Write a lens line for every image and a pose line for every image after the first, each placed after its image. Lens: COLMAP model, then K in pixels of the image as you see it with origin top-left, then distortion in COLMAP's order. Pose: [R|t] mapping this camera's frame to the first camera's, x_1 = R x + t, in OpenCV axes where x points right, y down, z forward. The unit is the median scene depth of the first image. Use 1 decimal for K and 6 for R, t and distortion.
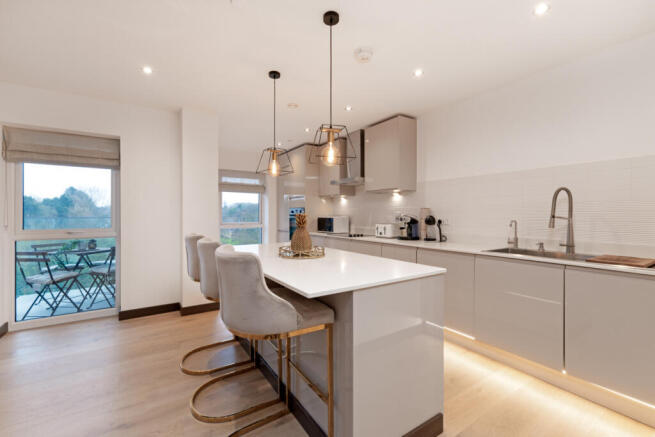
lens RADIAL K [[278.0, 0, 327.5], [0, 278.0, 218.5], [0, 0, 1]] dist [0.000708, -0.000012]
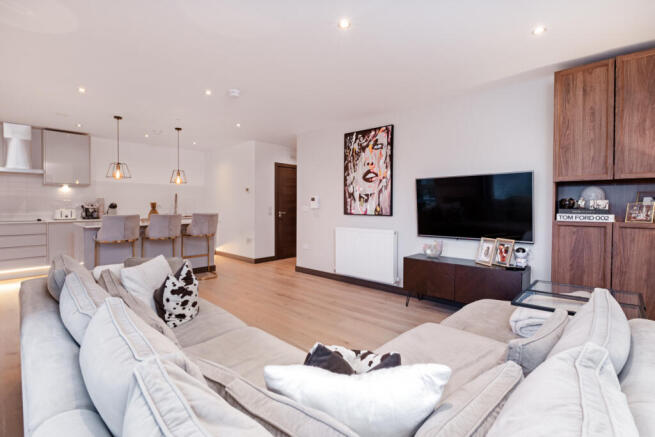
lens RADIAL K [[316.4, 0, 326.7], [0, 316.4, 214.7], [0, 0, 1]] dist [0.000839, 0.000627]
pose [[-0.230381, -0.030701, 0.972616, -1.689673], [0.005366, 0.999447, 0.032819, 0.003498], [-0.973086, 0.012780, -0.230089, 0.154345]]
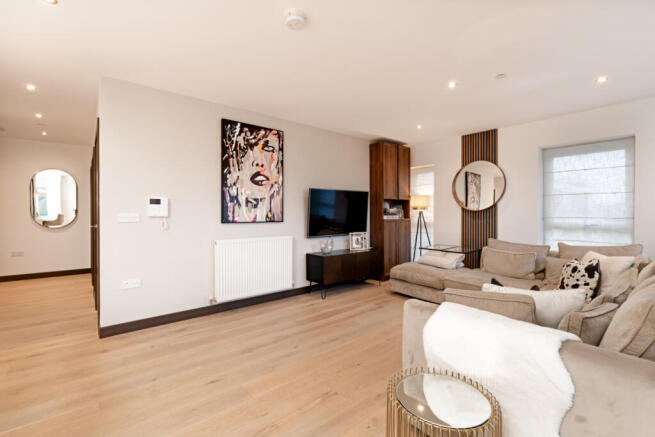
lens RADIAL K [[287.4, 0, 327.5], [0, 287.4, 218.5], [0, 0, 1]] dist [-0.000186, 0.000241]
pose [[-0.993342, 0.002769, -0.115173, -0.568435], [-0.000559, 0.999584, 0.028852, 0.004457], [0.115205, 0.028725, -0.992926, 0.778301]]
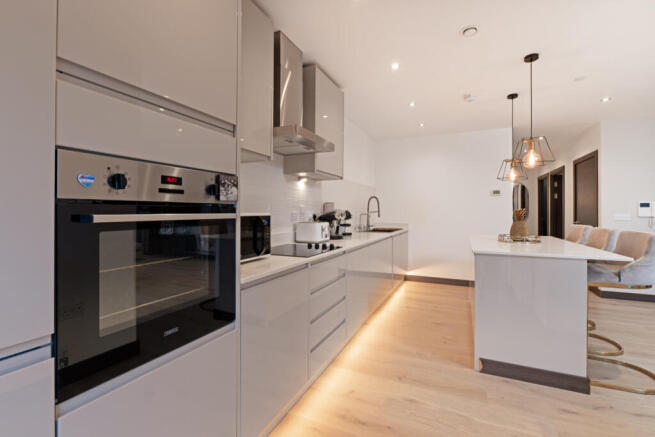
lens RADIAL K [[299.1, 0, 326.4], [0, 299.1, 210.2], [0, 0, 1]] dist [0.000540, 0.000145]
pose [[-0.532752, 0.003039, 0.846266, -0.479995], [0.007111, 0.999974, 0.000886, -0.011830], [-0.846241, 0.006490, -0.532760, 1.515089]]
